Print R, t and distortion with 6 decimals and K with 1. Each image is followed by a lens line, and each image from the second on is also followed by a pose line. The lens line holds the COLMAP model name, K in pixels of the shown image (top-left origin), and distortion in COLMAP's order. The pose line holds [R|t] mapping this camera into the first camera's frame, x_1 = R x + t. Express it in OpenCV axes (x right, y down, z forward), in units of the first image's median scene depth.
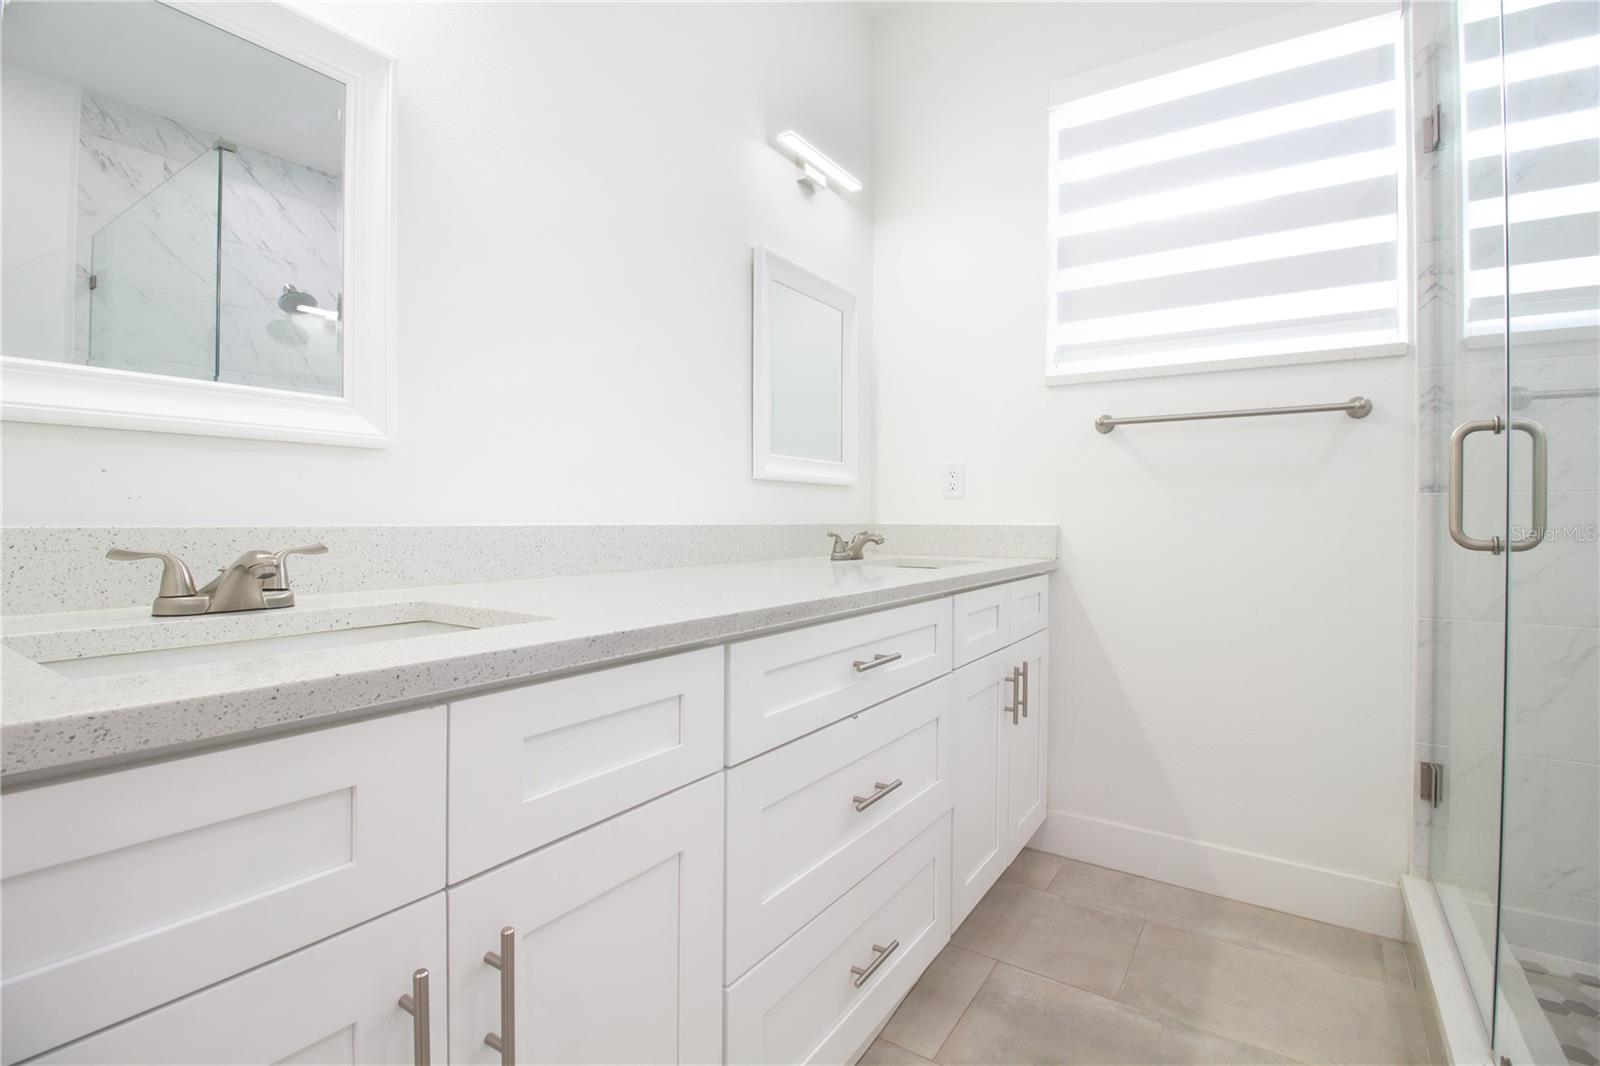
lens RADIAL K [[739.1, 0, 797.4], [0, 739.1, 521.2], [0, 0, 1]] dist [-0.012255, -0.005550]
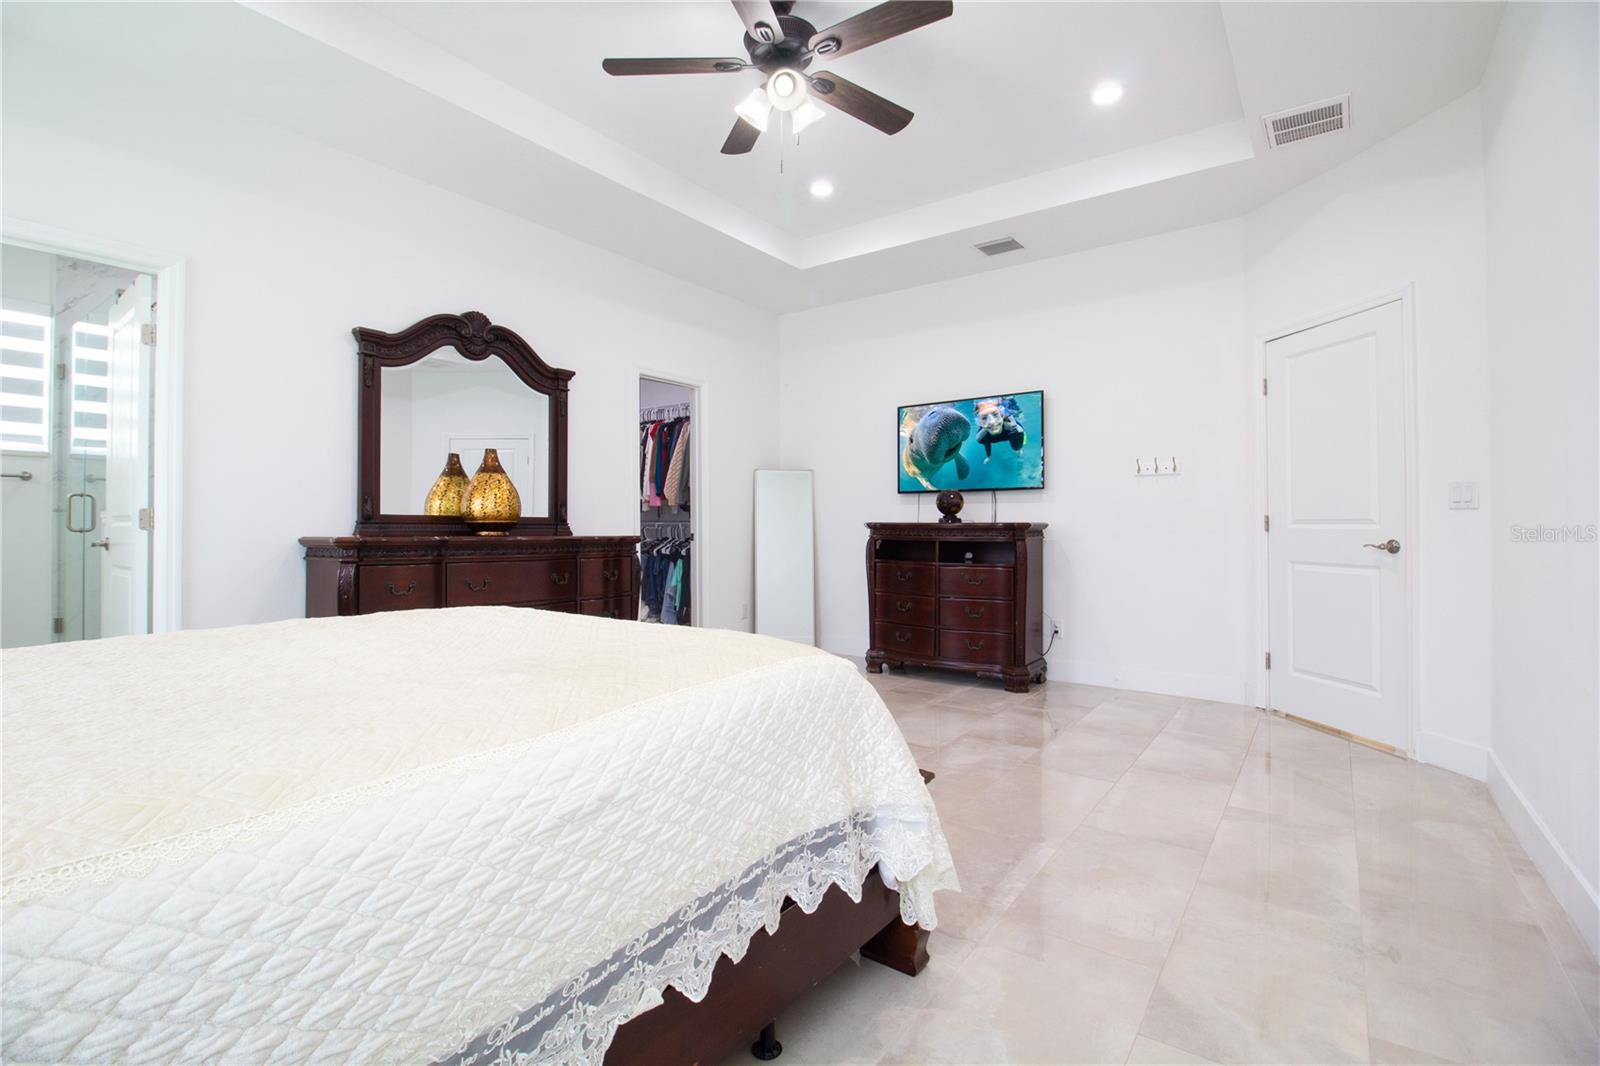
lens RADIAL K [[739.1, 0, 809.4], [0, 739.1, 528.0], [0, 0, 1]] dist [-0.012255, -0.005550]
pose [[0.031727, 0.002605, 0.999493, -1.582330], [-0.000335, 0.999997, -0.002596, 0.020023], [-0.999497, -0.000252, 0.031728, -1.712032]]
